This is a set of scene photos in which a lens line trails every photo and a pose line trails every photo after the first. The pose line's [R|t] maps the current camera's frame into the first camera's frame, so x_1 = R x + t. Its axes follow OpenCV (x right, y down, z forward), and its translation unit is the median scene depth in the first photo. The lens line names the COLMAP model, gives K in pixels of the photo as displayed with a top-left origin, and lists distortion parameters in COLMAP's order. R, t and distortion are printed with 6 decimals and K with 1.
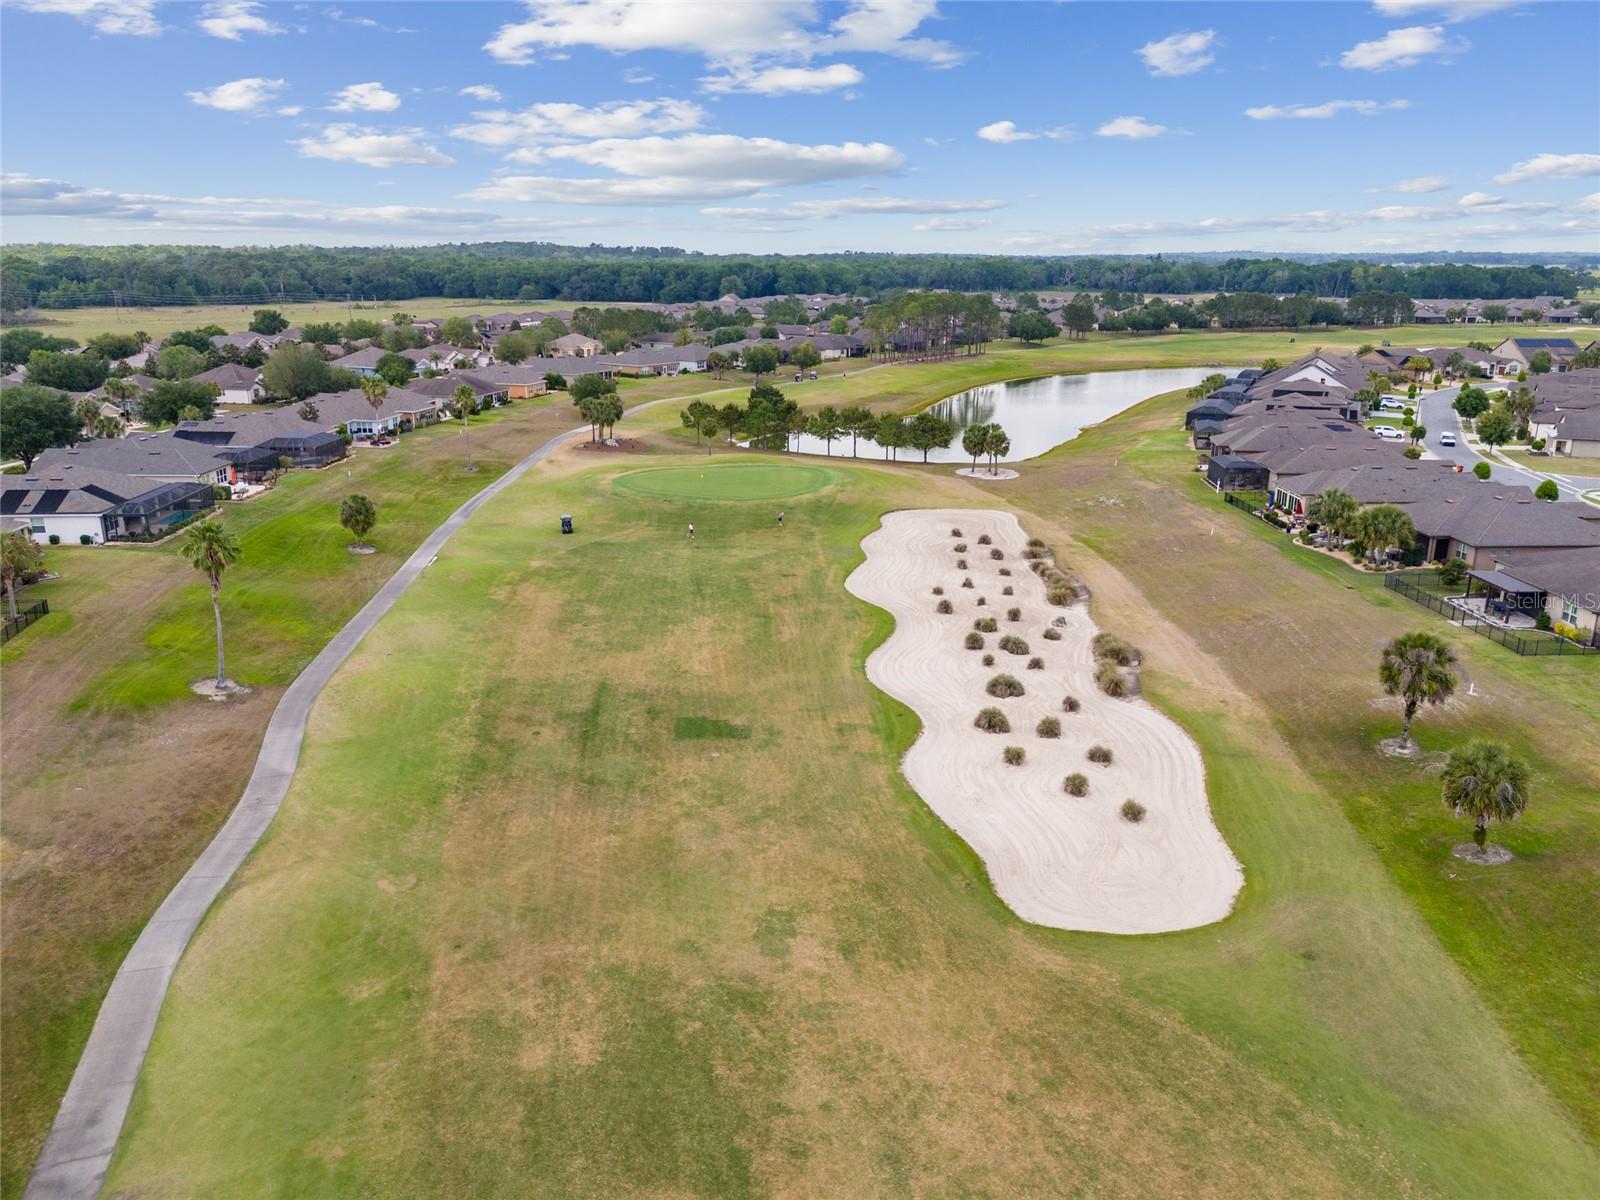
lens RADIAL K [[1125.7, 0, 800.0], [0, 1125.7, 600.0], [0, 0, 1]] dist [0.083308, -0.088988]
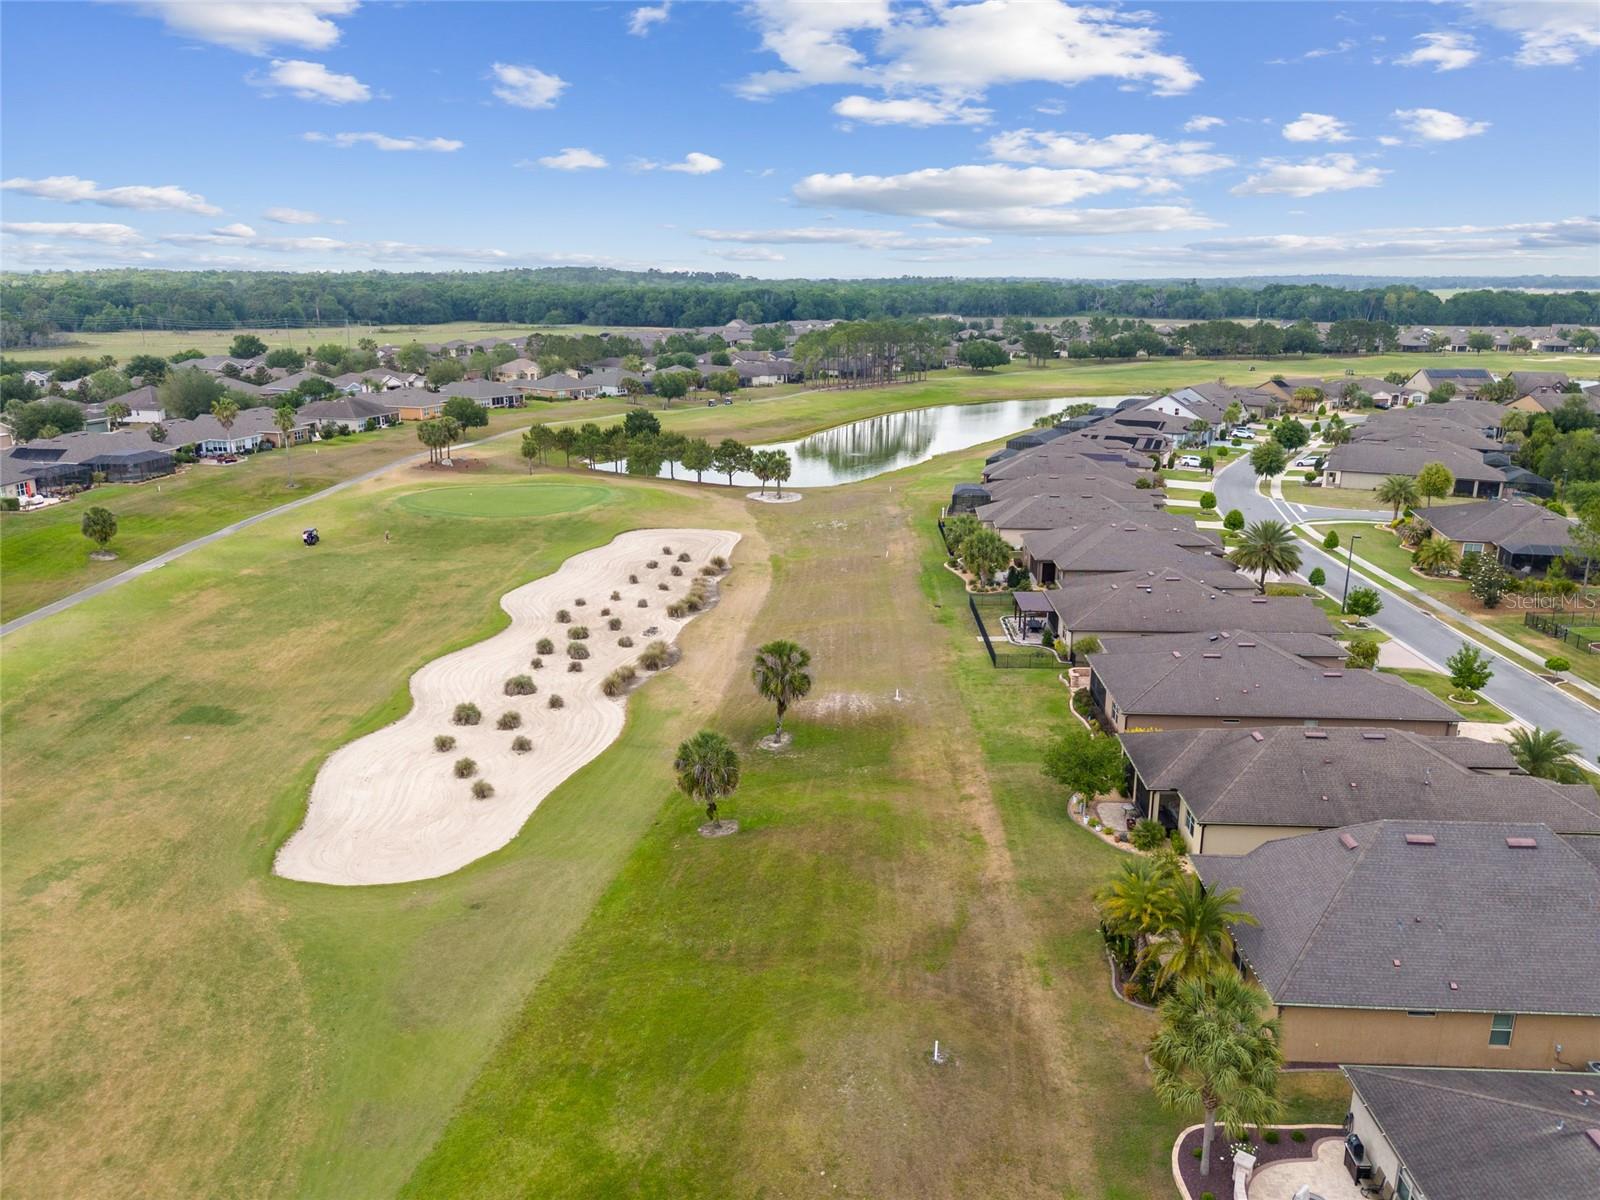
lens RADIAL K [[1125.7, 0, 800.0], [0, 1125.7, 600.0], [0, 0, 1]] dist [0.083308, -0.088988]
pose [[0.997875, 0.017990, -0.062625, 0.130135], [-0.019182, 0.999645, -0.018480, 0.001840], [0.062270, 0.019642, 0.997866, -0.023897]]
